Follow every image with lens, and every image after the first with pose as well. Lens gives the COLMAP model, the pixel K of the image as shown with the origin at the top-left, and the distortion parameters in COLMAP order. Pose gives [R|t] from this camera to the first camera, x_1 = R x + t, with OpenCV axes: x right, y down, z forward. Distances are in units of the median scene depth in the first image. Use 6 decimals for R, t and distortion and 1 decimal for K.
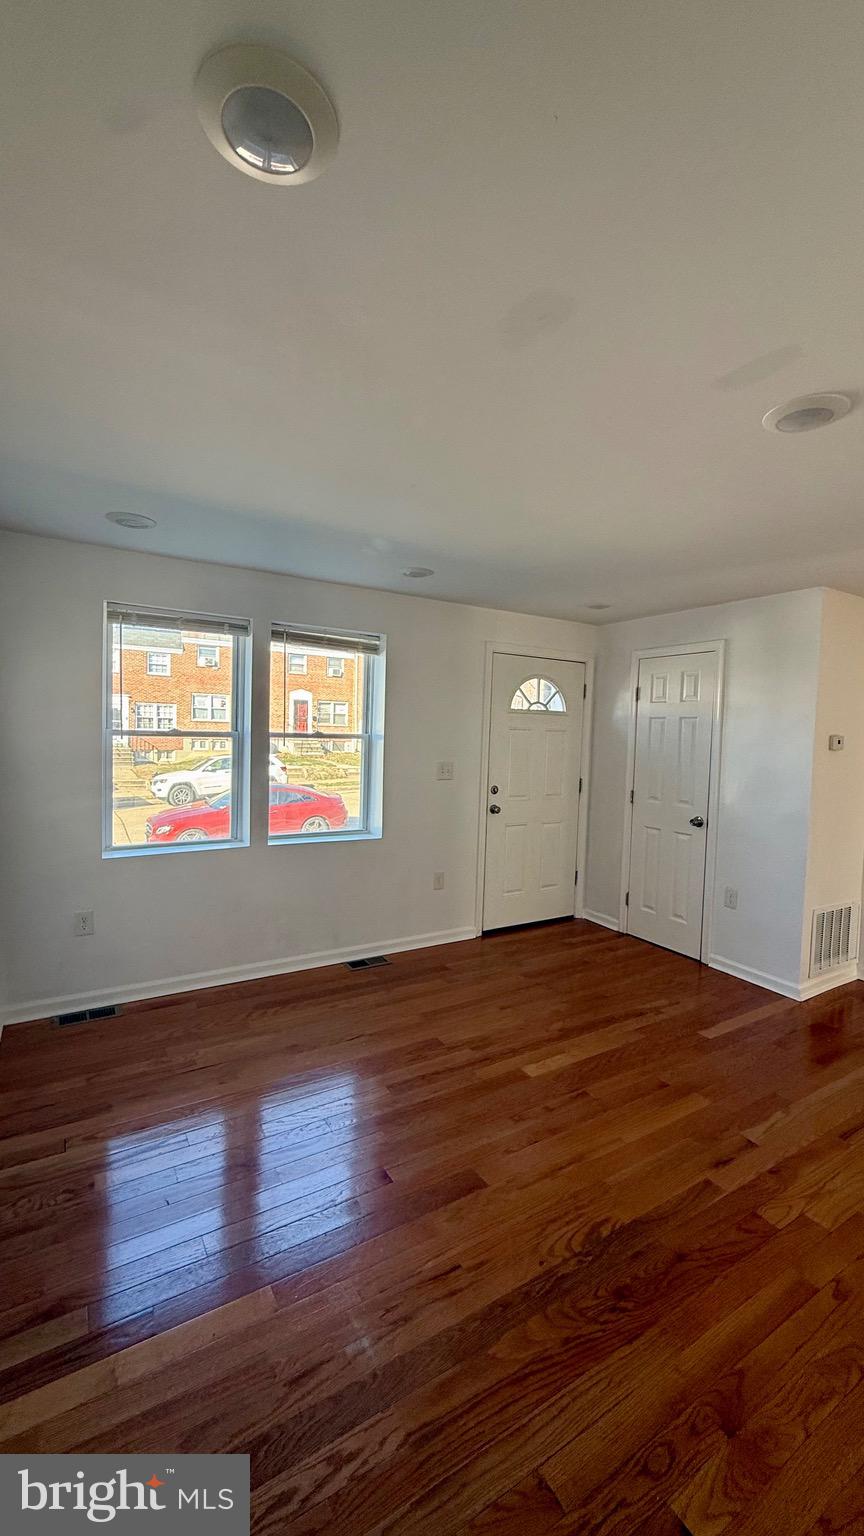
lens RADIAL K [[619.5, 0, 430.7], [0, 619.5, 756.7], [0, 0, 1]] dist [0.004534, -0.000211]
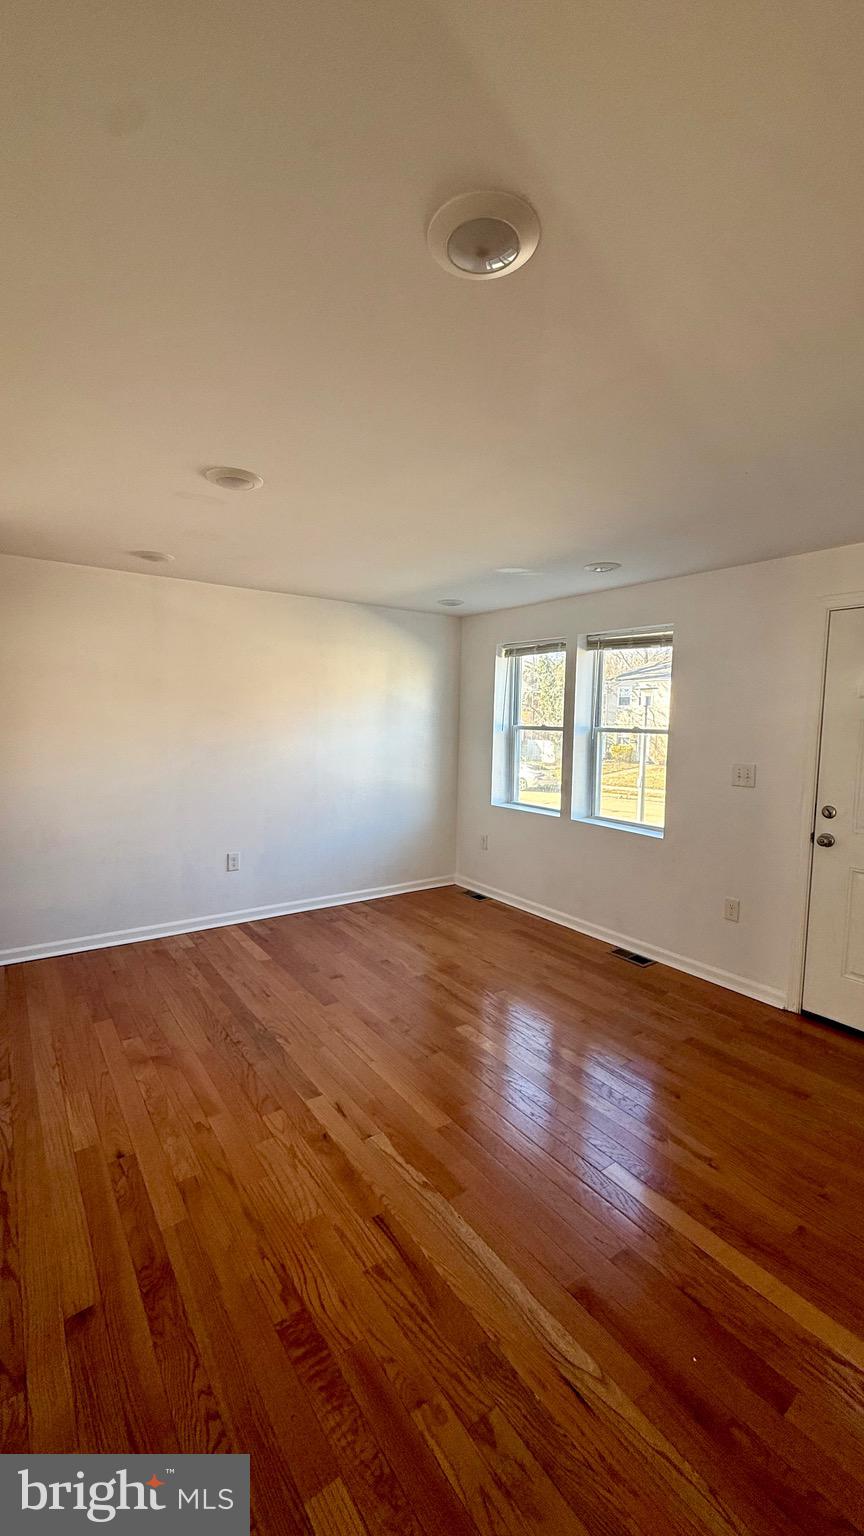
lens RADIAL K [[619.5, 0, 434.8], [0, 619.5, 777.4], [0, 0, 1]] dist [0.004534, -0.000211]
pose [[0.060334, 0.066138, -0.995985, 1.019412], [-0.059963, 0.996241, 0.062523, -0.001888], [0.996376, 0.055950, 0.064073, 0.711237]]
